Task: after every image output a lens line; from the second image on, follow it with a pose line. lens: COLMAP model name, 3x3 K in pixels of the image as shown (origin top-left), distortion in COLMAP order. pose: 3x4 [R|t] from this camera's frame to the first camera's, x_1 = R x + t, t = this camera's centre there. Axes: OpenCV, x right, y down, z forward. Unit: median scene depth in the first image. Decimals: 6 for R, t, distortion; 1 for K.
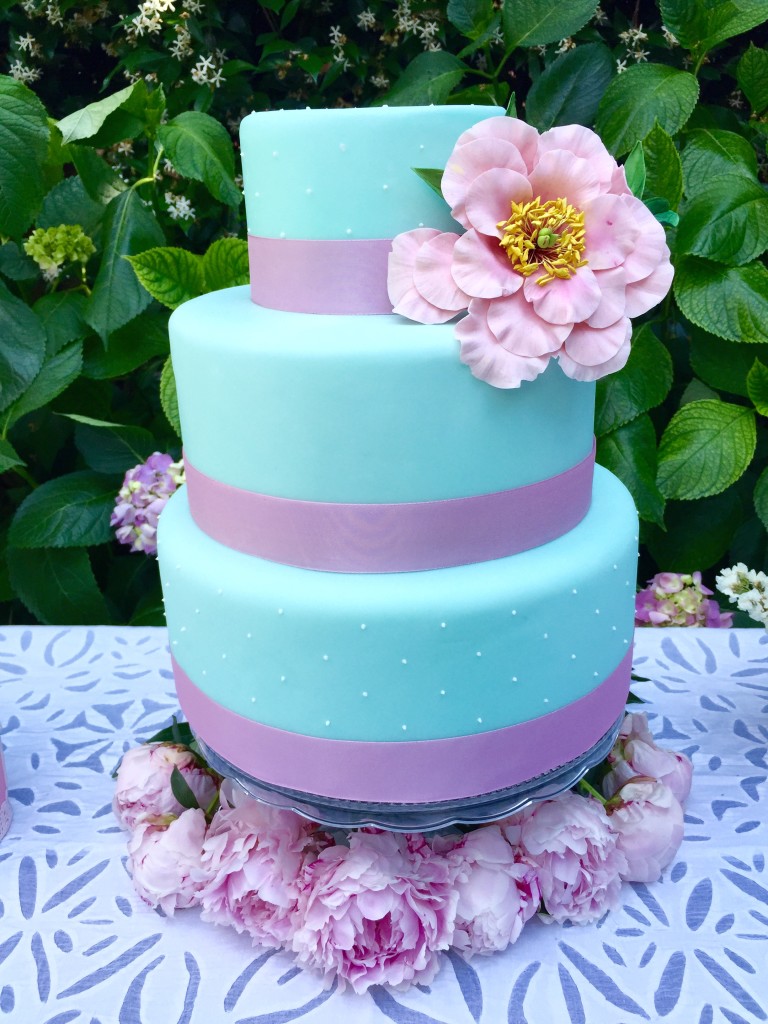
lens RADIAL K [[1134.8, 0, 380.5], [0, 1134.8, 508.4], [0, 0, 1]] dist [0.033123, 0.000000]
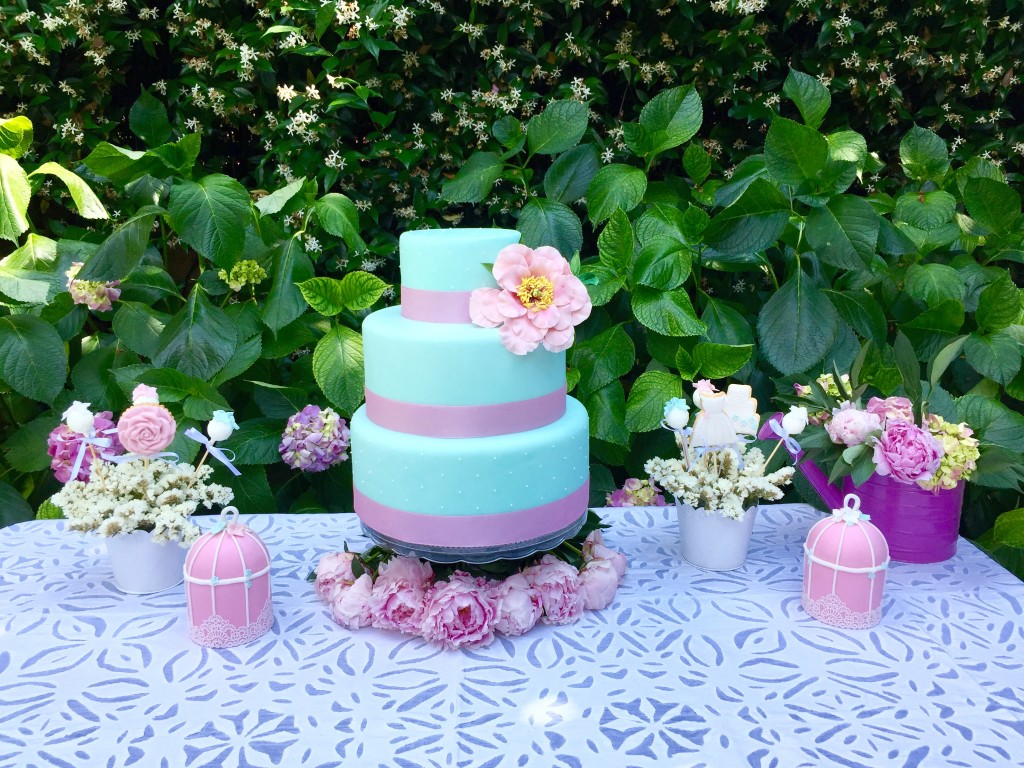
lens RADIAL K [[1134.8, 0, 510.7], [0, 1134.8, 384.7], [0, 0, 1]] dist [0.033123, 0.000000]
pose [[0.997246, -0.002024, 0.074142, -0.044694], [0.009501, 0.994879, -0.100629, 0.101074], [-0.073558, 0.101056, 0.992158, -0.698213]]
